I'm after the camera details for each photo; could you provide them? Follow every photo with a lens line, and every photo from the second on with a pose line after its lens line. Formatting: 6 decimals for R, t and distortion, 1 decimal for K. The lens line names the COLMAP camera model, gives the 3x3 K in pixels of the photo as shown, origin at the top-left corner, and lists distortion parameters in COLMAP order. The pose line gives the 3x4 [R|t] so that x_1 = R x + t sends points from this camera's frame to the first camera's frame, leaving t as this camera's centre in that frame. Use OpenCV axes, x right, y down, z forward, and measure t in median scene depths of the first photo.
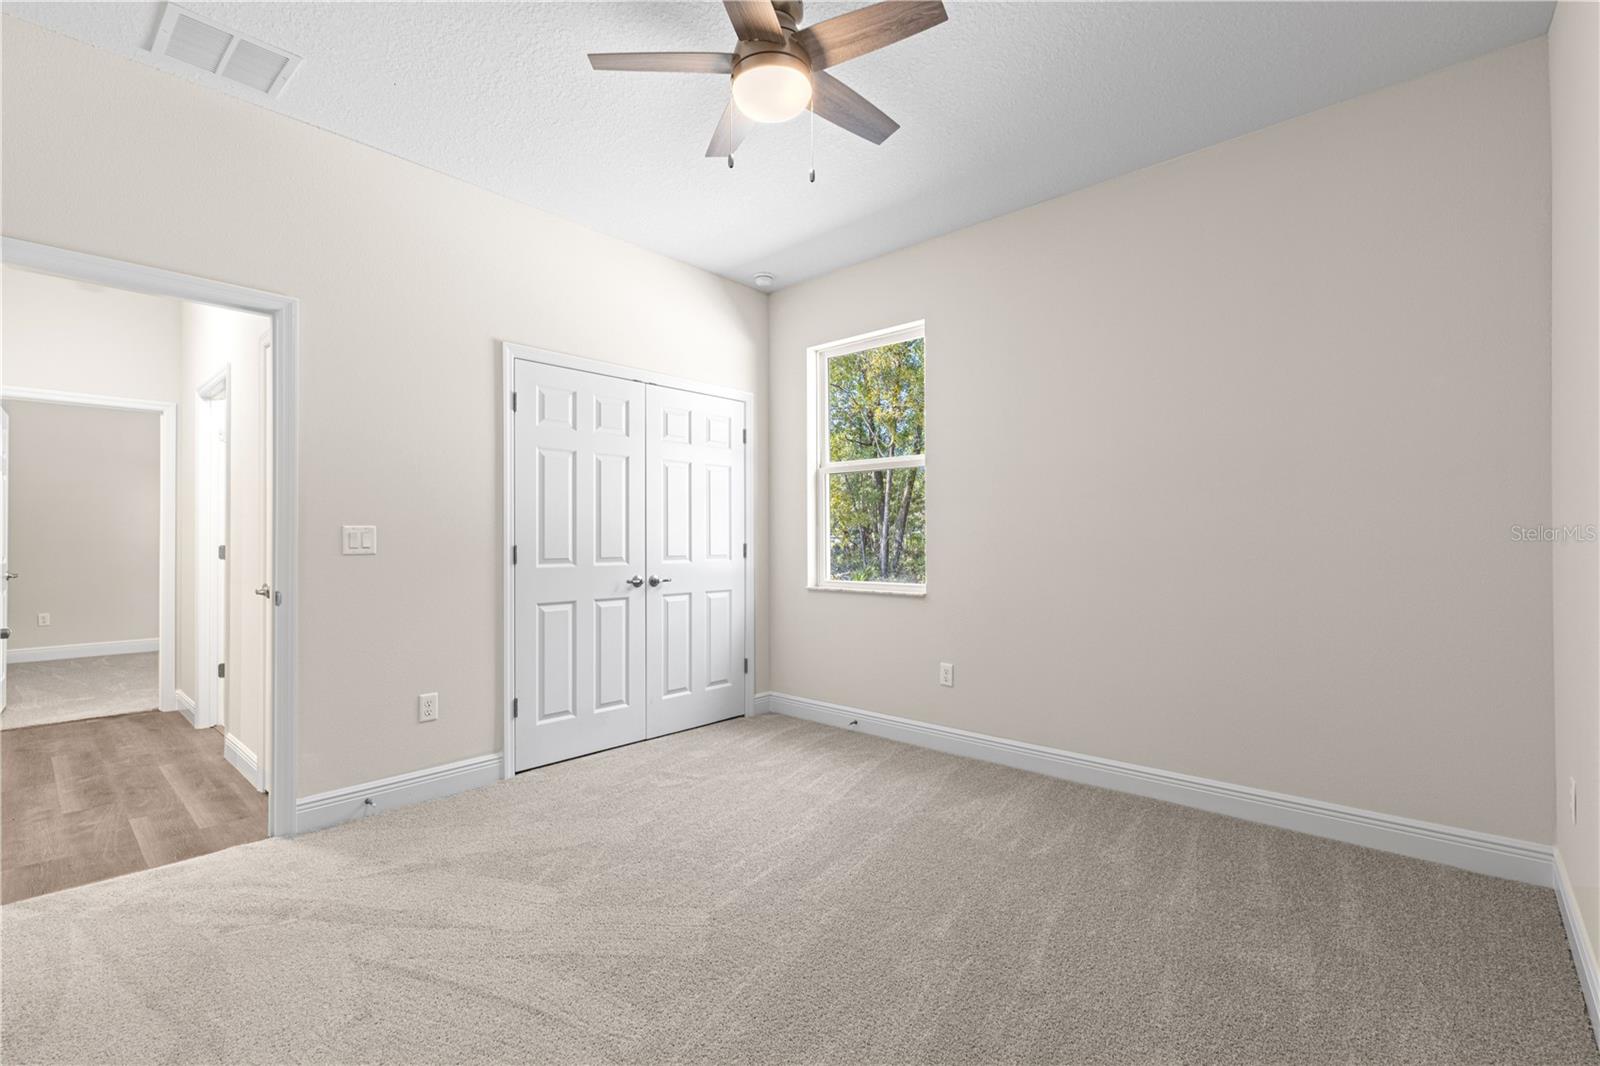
lens RADIAL K [[720.2, 0, 814.1], [0, 720.2, 543.5], [0, 0, 1]] dist [0.006061, 0.000888]
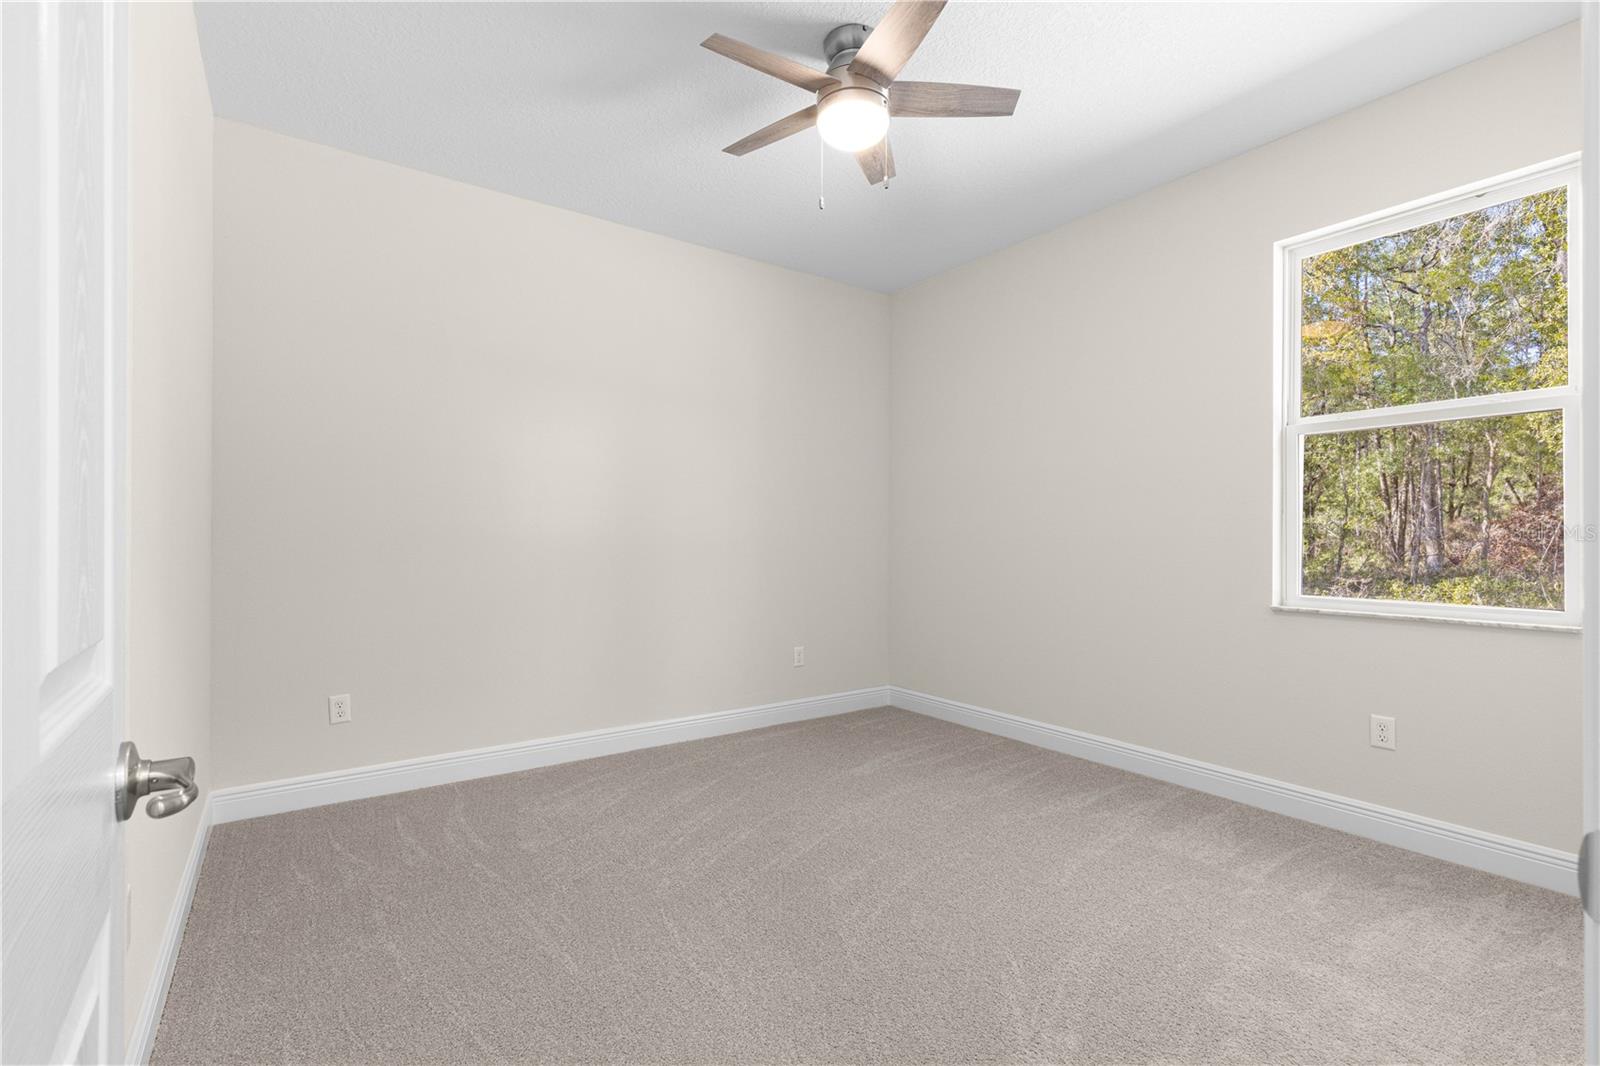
lens RADIAL K [[720.2, 0, 797.5], [0, 720.2, 535.5], [0, 0, 1]] dist [0.006061, 0.000888]
pose [[0.976551, 0.007372, -0.215162, -0.309446], [-0.008030, 0.999965, -0.002184, 0.001202], [0.215138, 0.003860, 0.976576, 0.281037]]
